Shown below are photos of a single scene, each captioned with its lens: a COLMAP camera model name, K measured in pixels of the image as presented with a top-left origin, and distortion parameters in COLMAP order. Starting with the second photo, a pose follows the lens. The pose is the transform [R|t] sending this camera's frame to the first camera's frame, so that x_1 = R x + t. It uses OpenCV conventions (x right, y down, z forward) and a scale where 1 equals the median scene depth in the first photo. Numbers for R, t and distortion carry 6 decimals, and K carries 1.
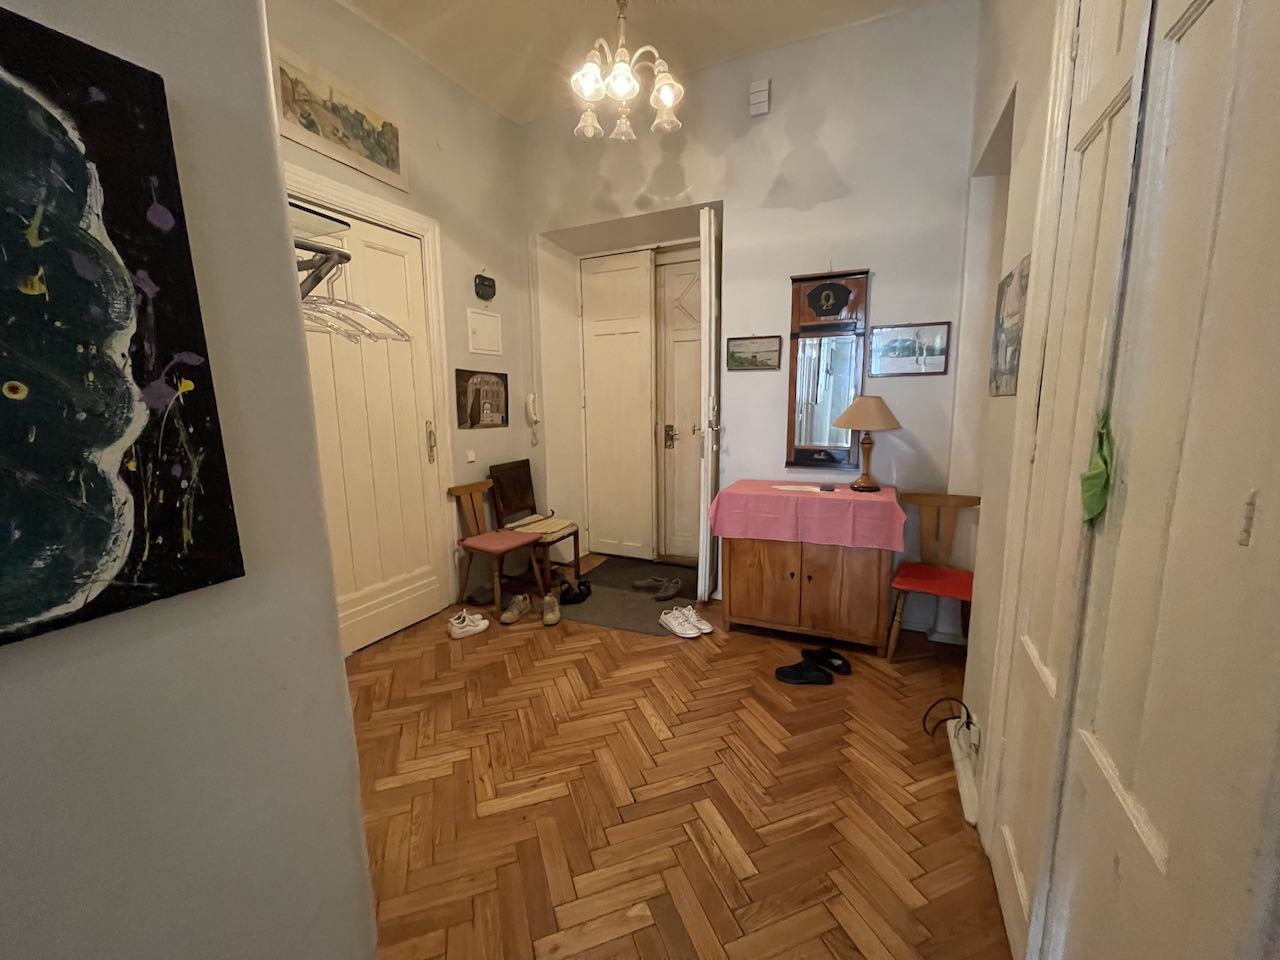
lens RADIAL K [[516.9, 0, 640.6], [0, 516.9, 477.9], [0, 0, 1]] dist [-0.000255, -0.000890]
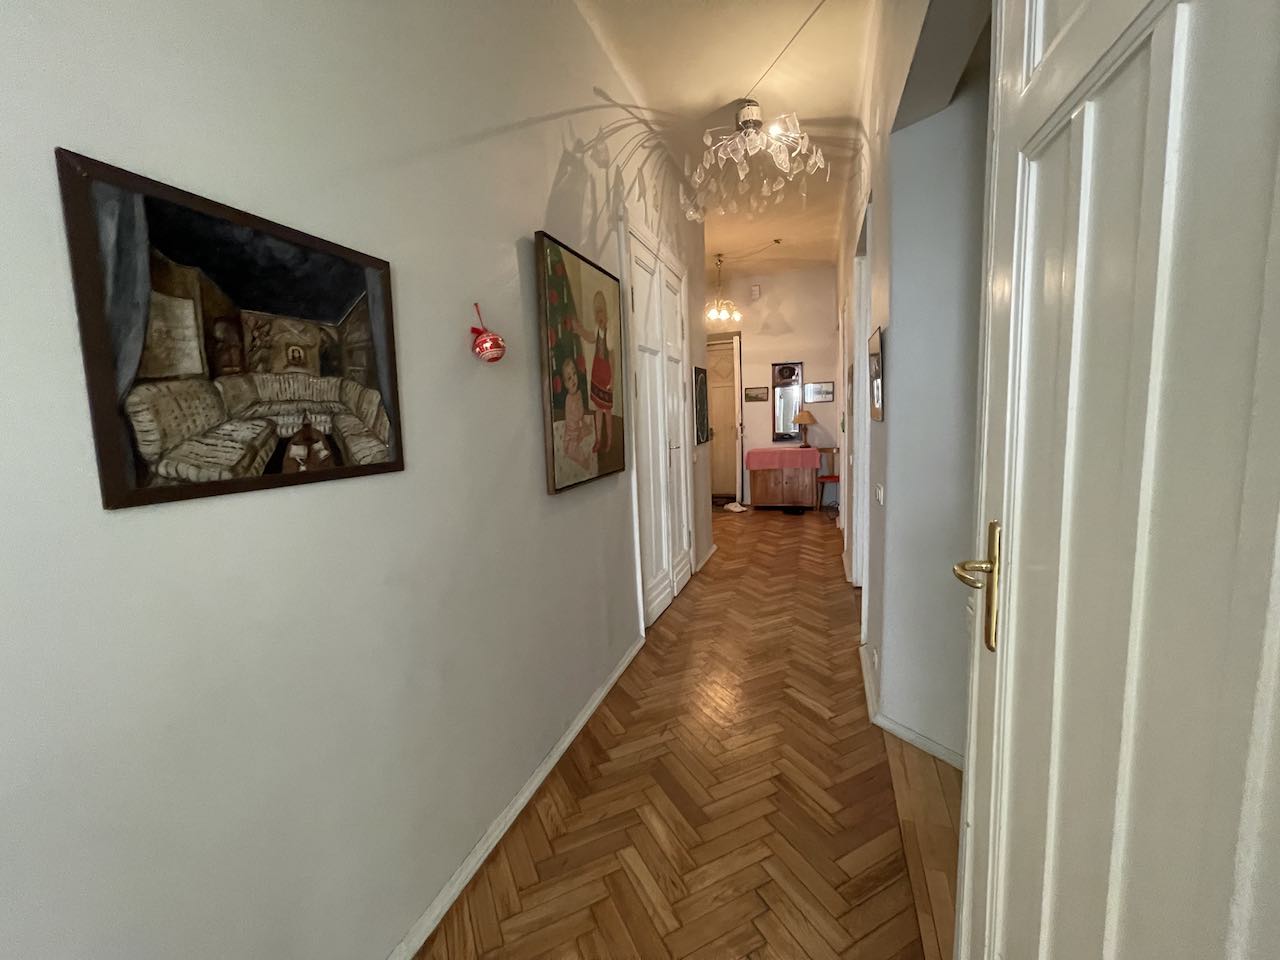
lens RADIAL K [[516.9, 0, 637.6], [0, 516.9, 480.6], [0, 0, 1]] dist [-0.000255, -0.000890]
pose [[0.995052, -0.042656, 0.089735, -0.571862], [0.046019, 0.998301, -0.035753, 0.218924], [-0.088058, 0.039706, 0.995324, -1.331640]]
